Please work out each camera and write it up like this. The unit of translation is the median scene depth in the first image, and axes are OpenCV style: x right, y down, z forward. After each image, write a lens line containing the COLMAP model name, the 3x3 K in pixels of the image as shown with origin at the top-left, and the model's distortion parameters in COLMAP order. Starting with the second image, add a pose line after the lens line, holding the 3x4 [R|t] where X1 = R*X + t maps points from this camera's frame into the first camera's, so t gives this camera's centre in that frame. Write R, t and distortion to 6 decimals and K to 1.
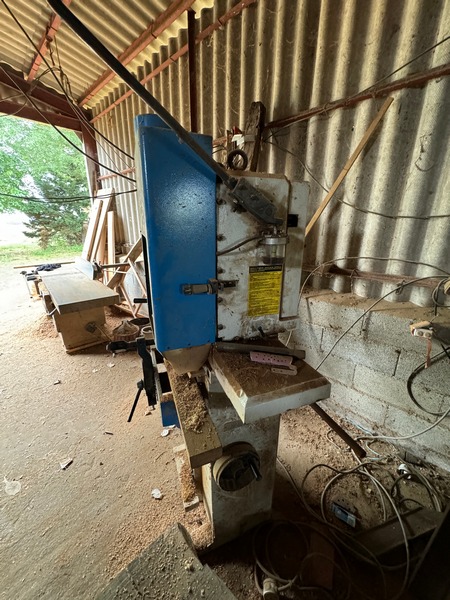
lens RADIAL K [[239.9, 0, 225.0], [0, 239.9, 300.0], [0, 0, 1]] dist [0.000088, -0.000060]
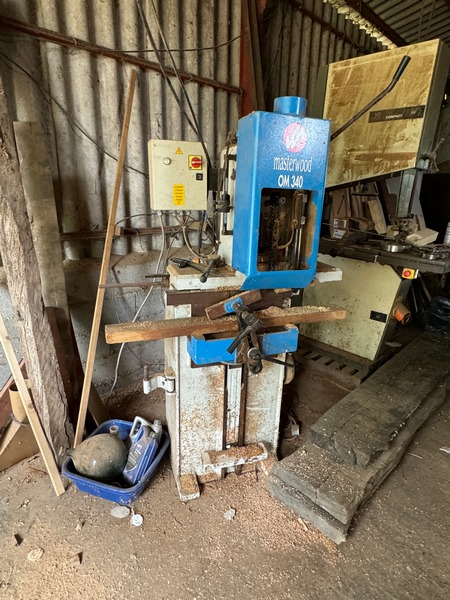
lens RADIAL K [[350.7, 0, 223.6], [0, 350.7, 299.5], [0, 0, 1]] dist [0.001318, 0.001671]
pose [[0.042914, -0.294812, 0.954591, -1.077642], [0.283781, 0.919714, 0.271283, -0.162945], [-0.957928, 0.259253, 0.123131, 0.607800]]
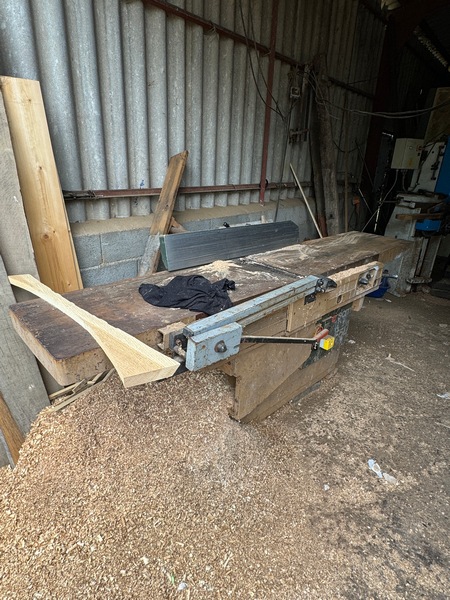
lens RADIAL K [[350.2, 0, 222.8], [0, 350.2, 297.5], [0, 0, 1]] dist [0.002678, -0.000465]
pose [[-0.055631, -0.363990, 0.929740, -2.543931], [0.265217, 0.892343, 0.365218, -0.601599], [-0.962583, 0.266900, 0.046894, 2.180094]]
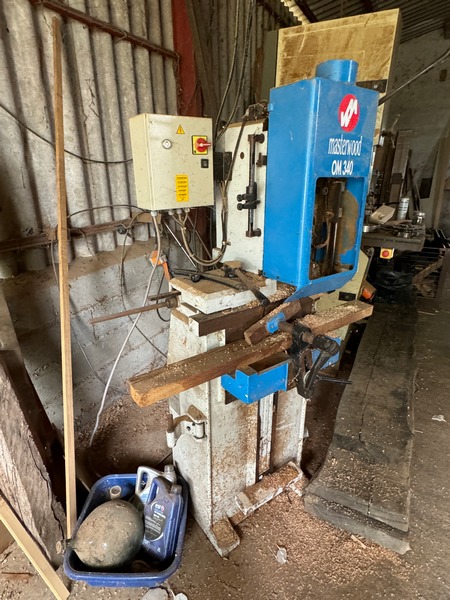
lens RADIAL K [[350.2, 0, 222.8], [0, 350.2, 297.5], [0, 0, 1]] dist [0.002678, -0.000465]
pose [[-0.252099, -0.333078, 0.908573, -0.829978], [0.305244, 0.863596, 0.401284, -0.280535], [-0.918299, 0.378499, -0.116042, 0.882820]]
